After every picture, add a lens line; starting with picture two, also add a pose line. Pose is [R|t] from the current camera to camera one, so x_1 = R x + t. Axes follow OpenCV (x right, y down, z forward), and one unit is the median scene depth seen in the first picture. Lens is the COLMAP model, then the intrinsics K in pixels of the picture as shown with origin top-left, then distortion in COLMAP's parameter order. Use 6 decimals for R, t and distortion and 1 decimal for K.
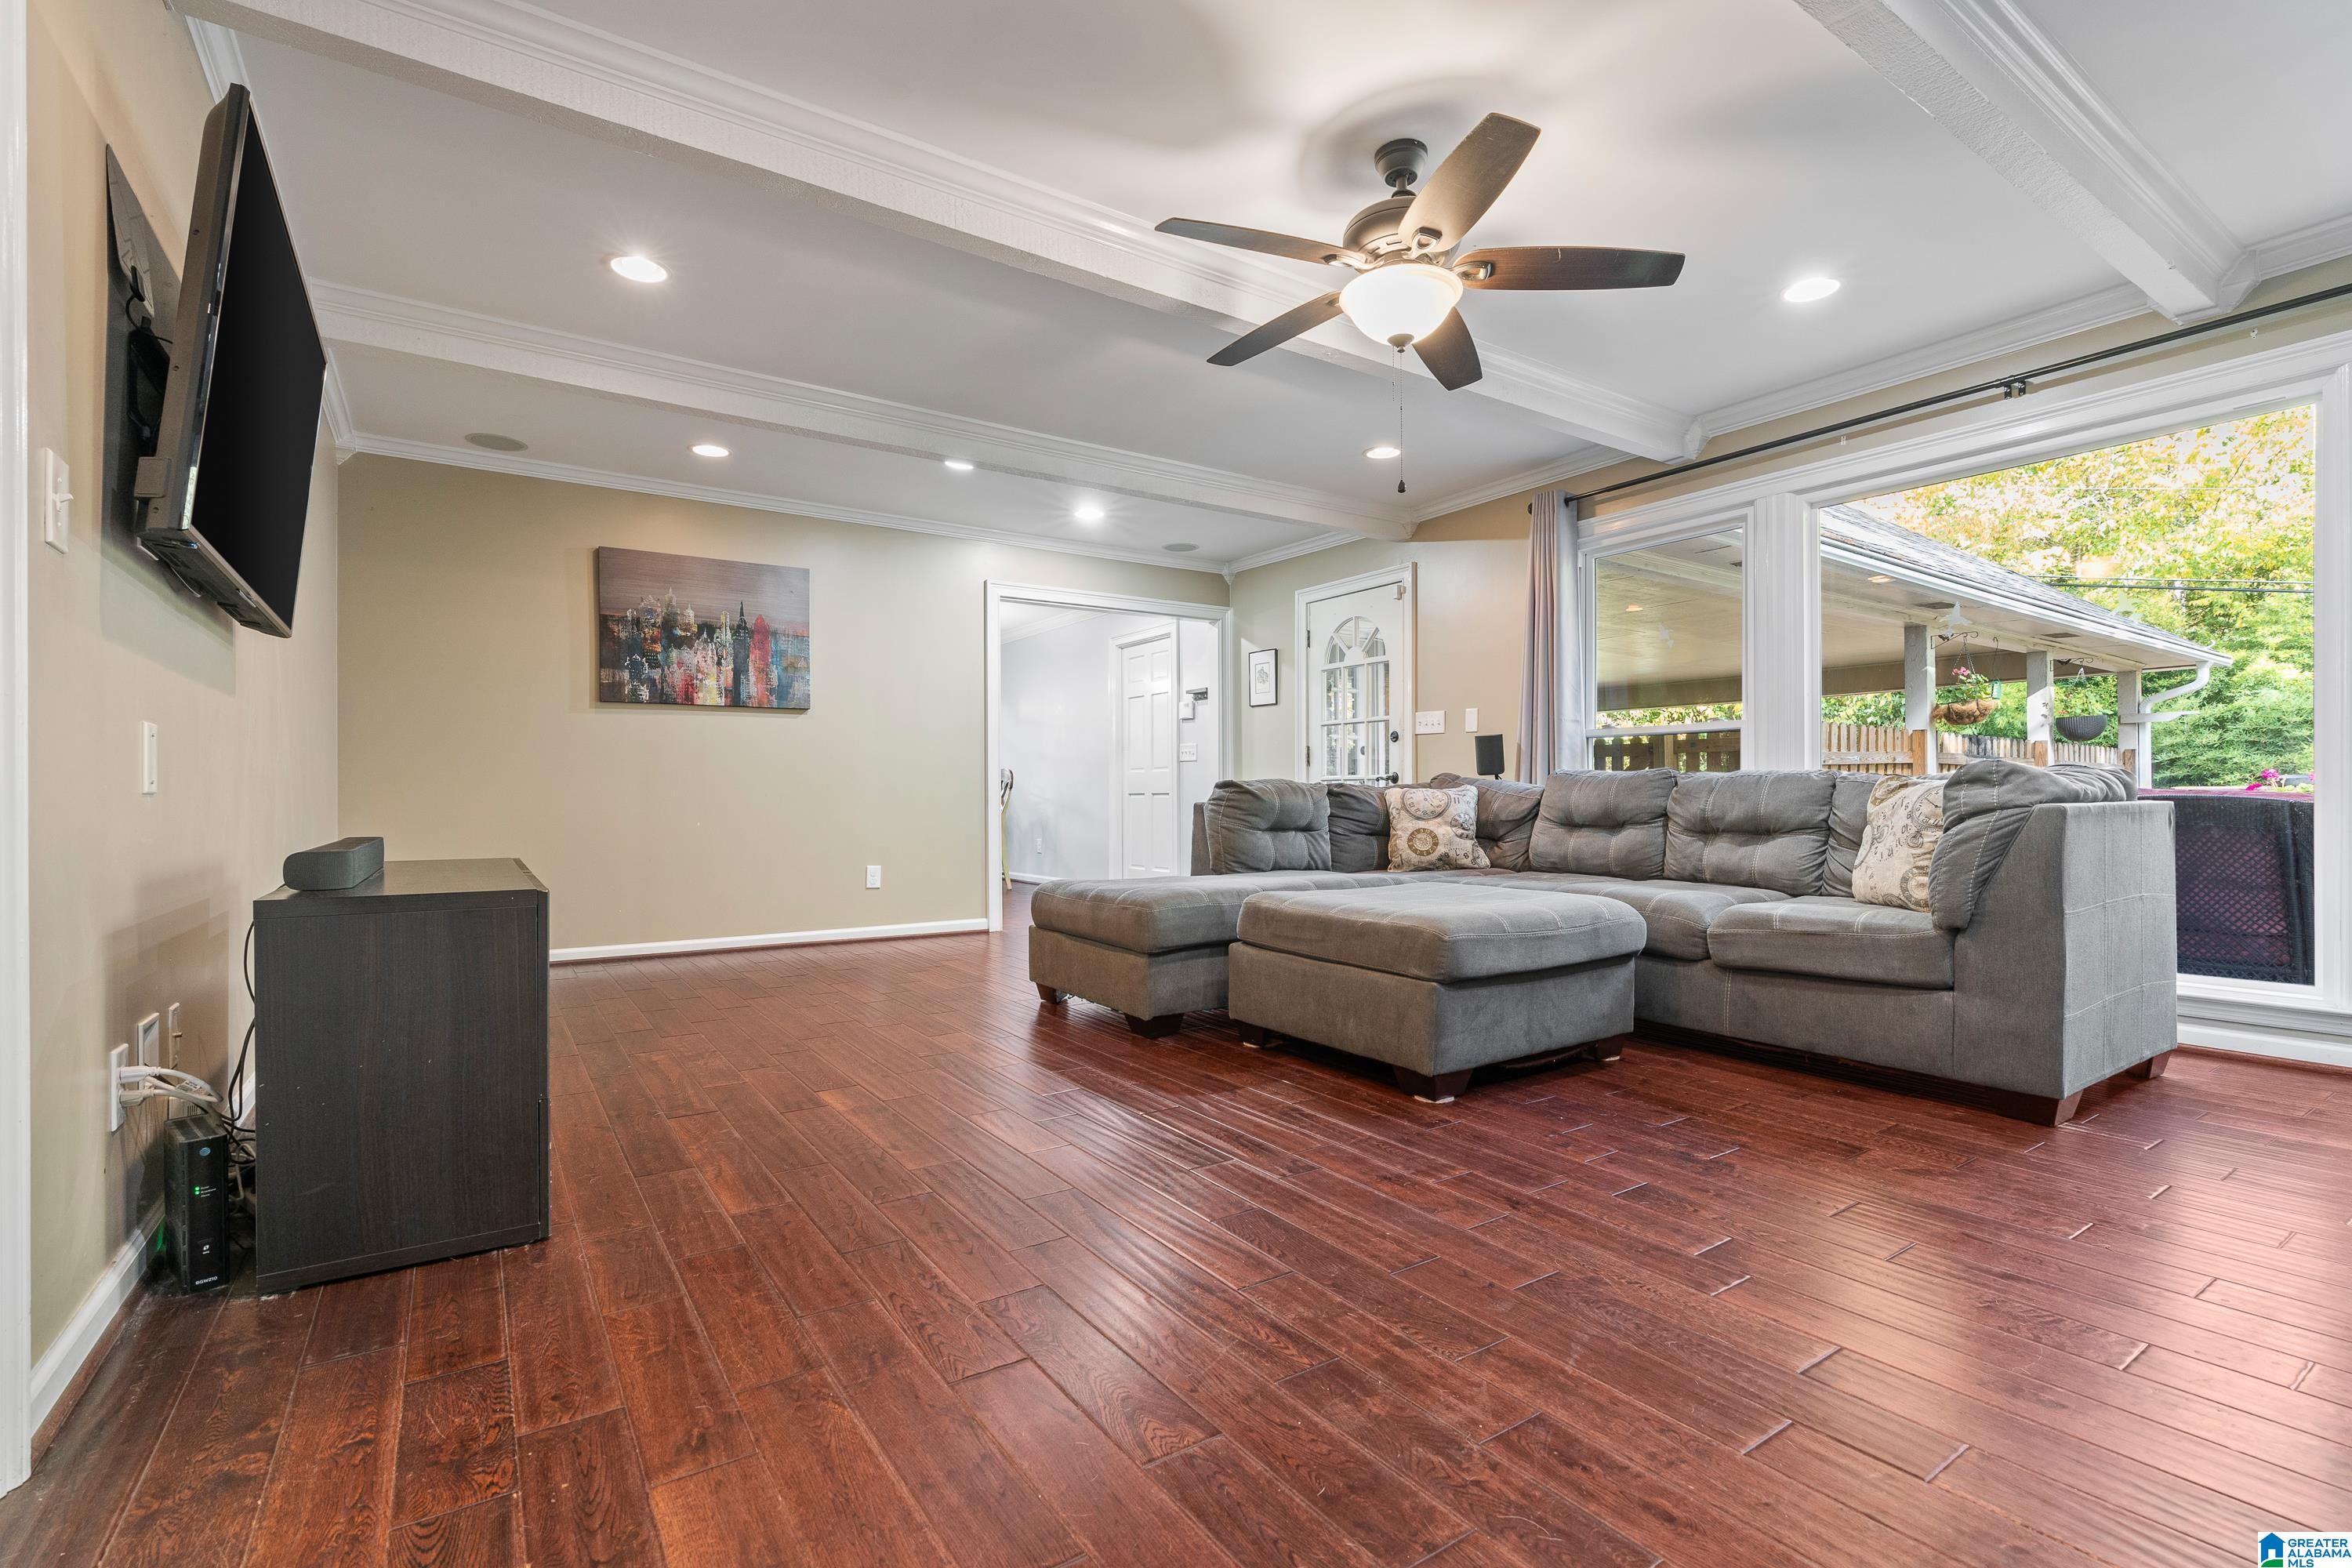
lens RADIAL K [[1070.9, 0, 1176.0], [0, 1070.9, 784.0], [0, 0, 1]] dist [-0.018875, 0.000210]
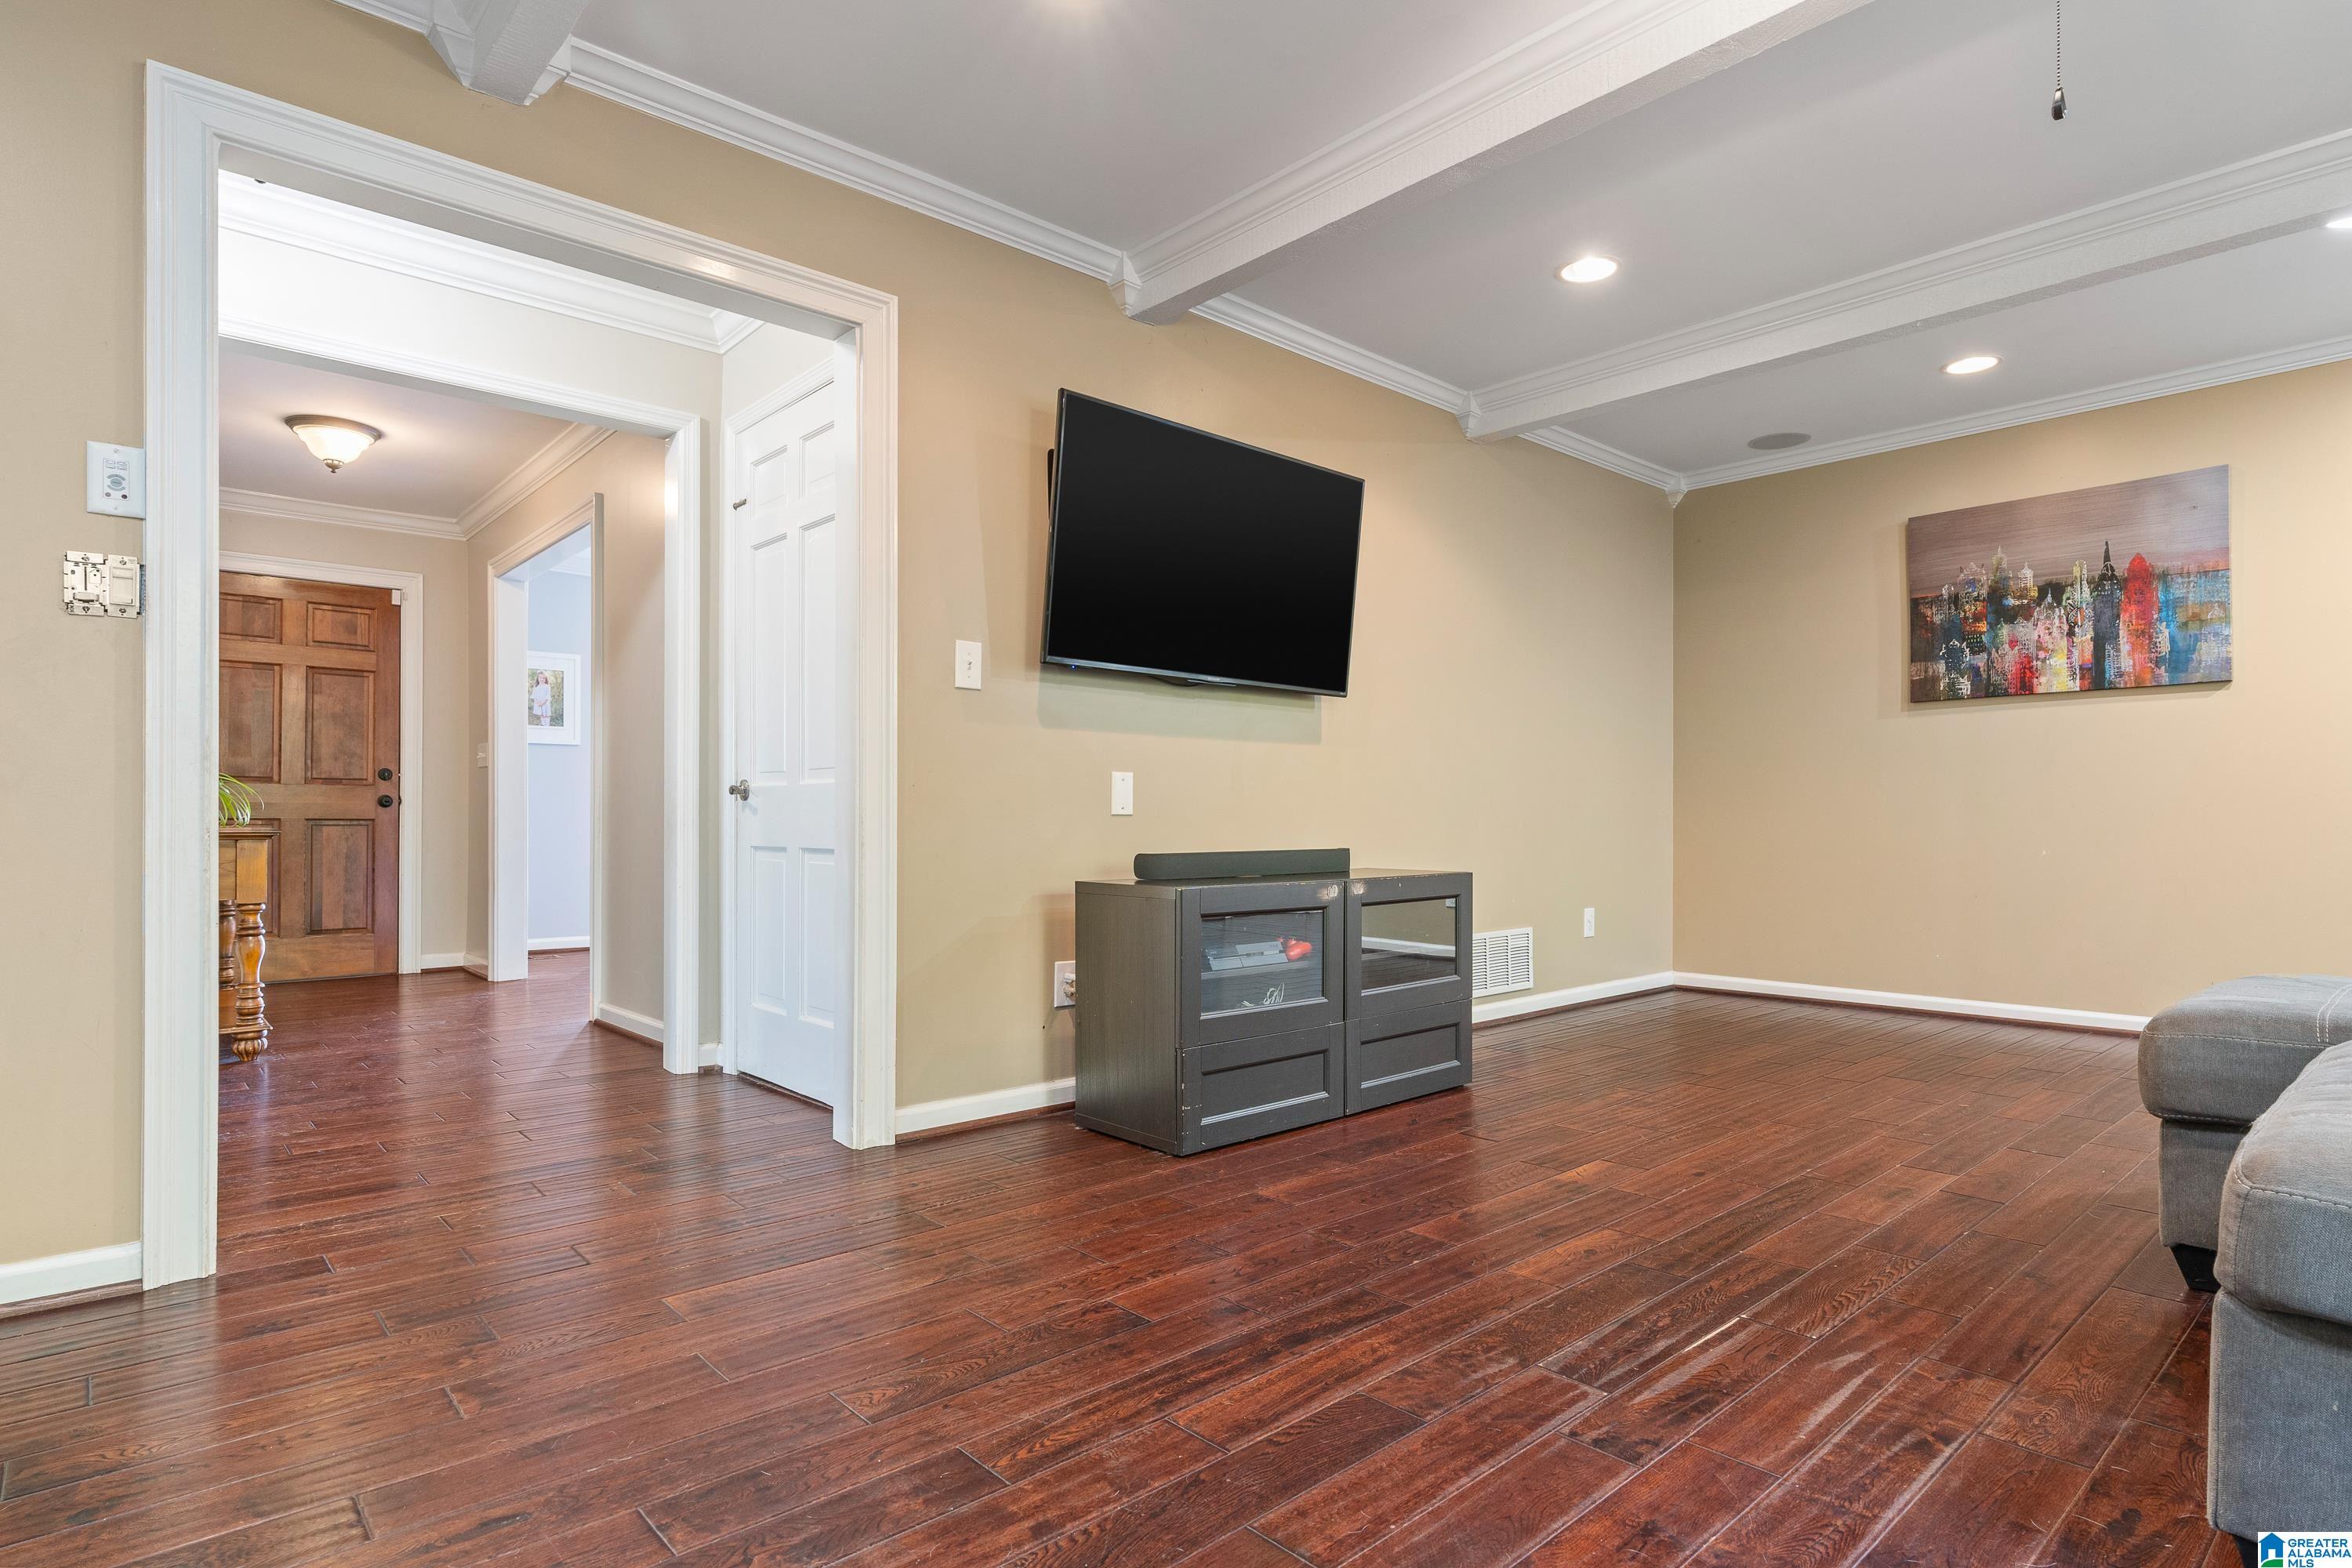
lens RADIAL K [[1218.3, 0, 1174.5], [0, 1218.3, 807.4], [0, 0, 1]] dist [-0.003371, -0.000418]
pose [[0.138661, -0.006546, -0.990318, 0.327596], [0.013634, 0.999896, -0.004700, 0.001717], [0.990246, -0.012850, 0.138736, 0.289317]]
